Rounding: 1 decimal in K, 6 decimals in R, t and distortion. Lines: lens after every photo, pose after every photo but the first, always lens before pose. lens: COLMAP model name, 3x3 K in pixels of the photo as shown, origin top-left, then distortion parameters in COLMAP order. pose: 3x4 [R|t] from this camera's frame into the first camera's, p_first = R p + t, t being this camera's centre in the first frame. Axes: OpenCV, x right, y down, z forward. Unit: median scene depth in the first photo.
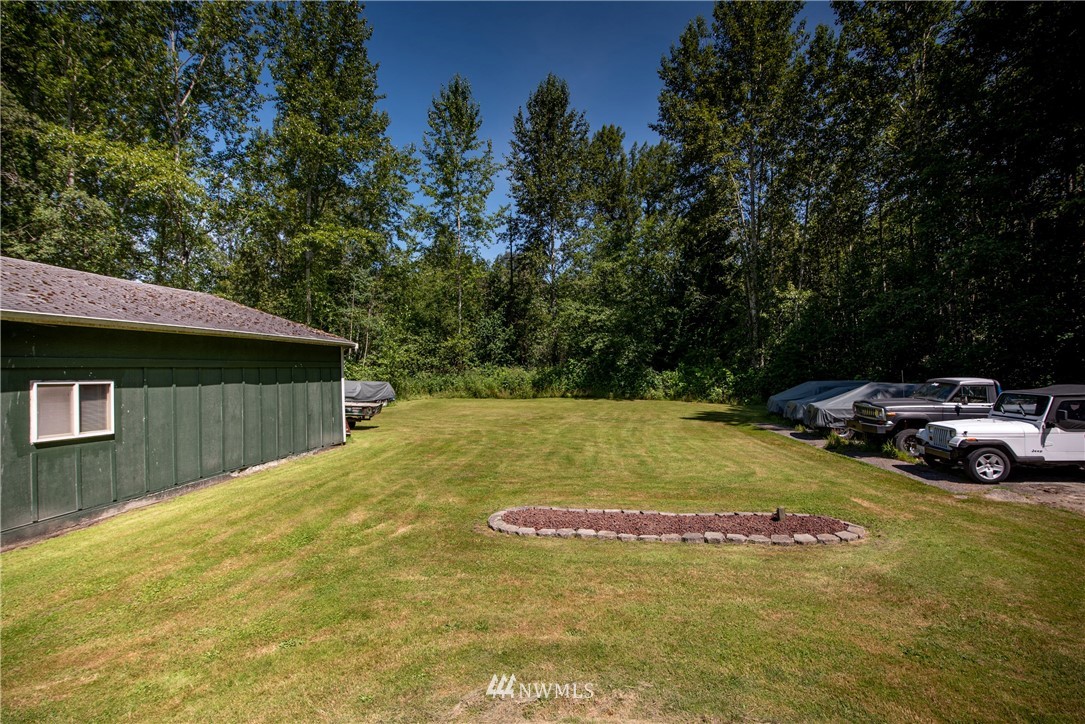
lens RADIAL K [[494.7, 0, 545.6], [0, 494.7, 379.7], [0, 0, 1]] dist [-0.021064, 0.001886]
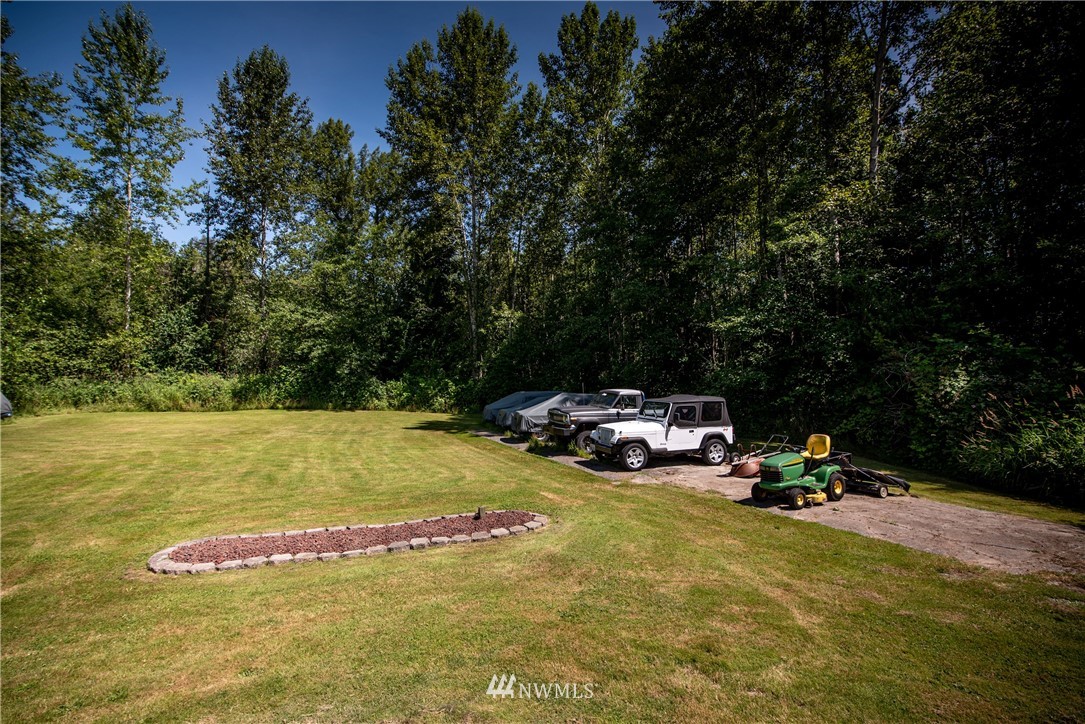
lens RADIAL K [[494.7, 0, 545.6], [0, 494.7, 379.7], [0, 0, 1]] dist [-0.021064, 0.001886]
pose [[0.863924, 0.015355, 0.503388, 0.018417], [-0.004961, 0.999746, -0.021982, 0.000243], [-0.503598, 0.016494, 0.863781, -0.010628]]
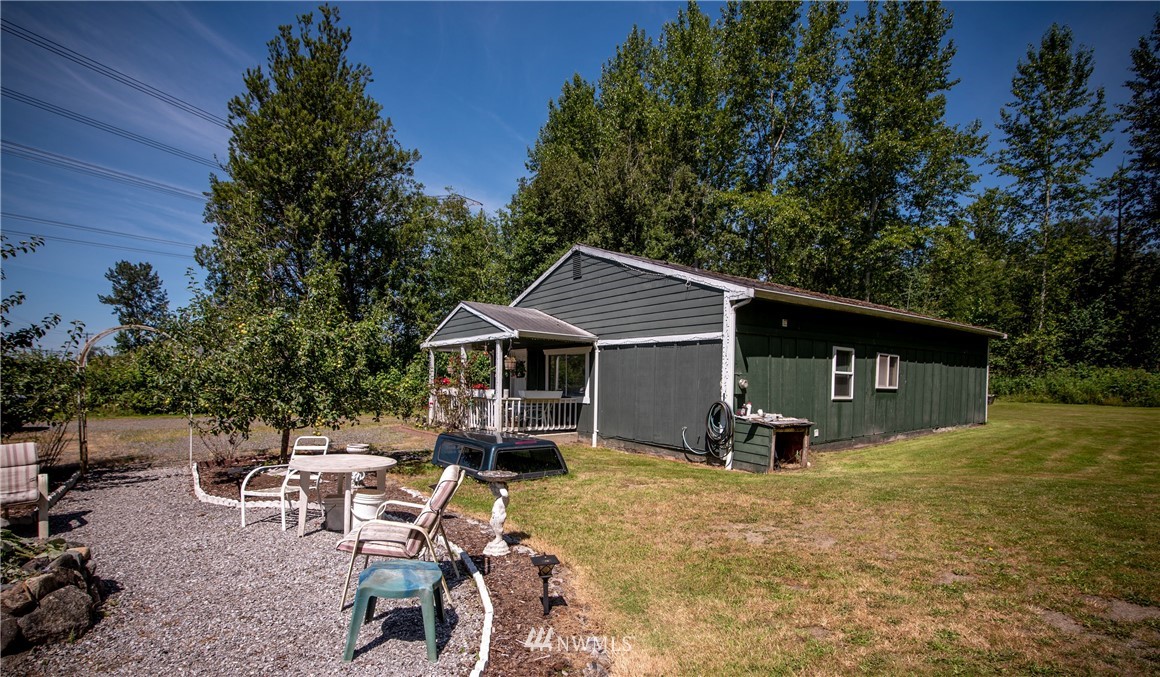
lens RADIAL K [[527.6, 0, 579.6], [0, 527.6, 404.8], [0, 0, 1]] dist [0.000349, -0.011522]
pose [[0.707810, 0.051464, -0.704526, -0.129876], [-0.032269, 0.998657, 0.040530, 0.039933], [0.705665, -0.005953, 0.708520, -0.299853]]
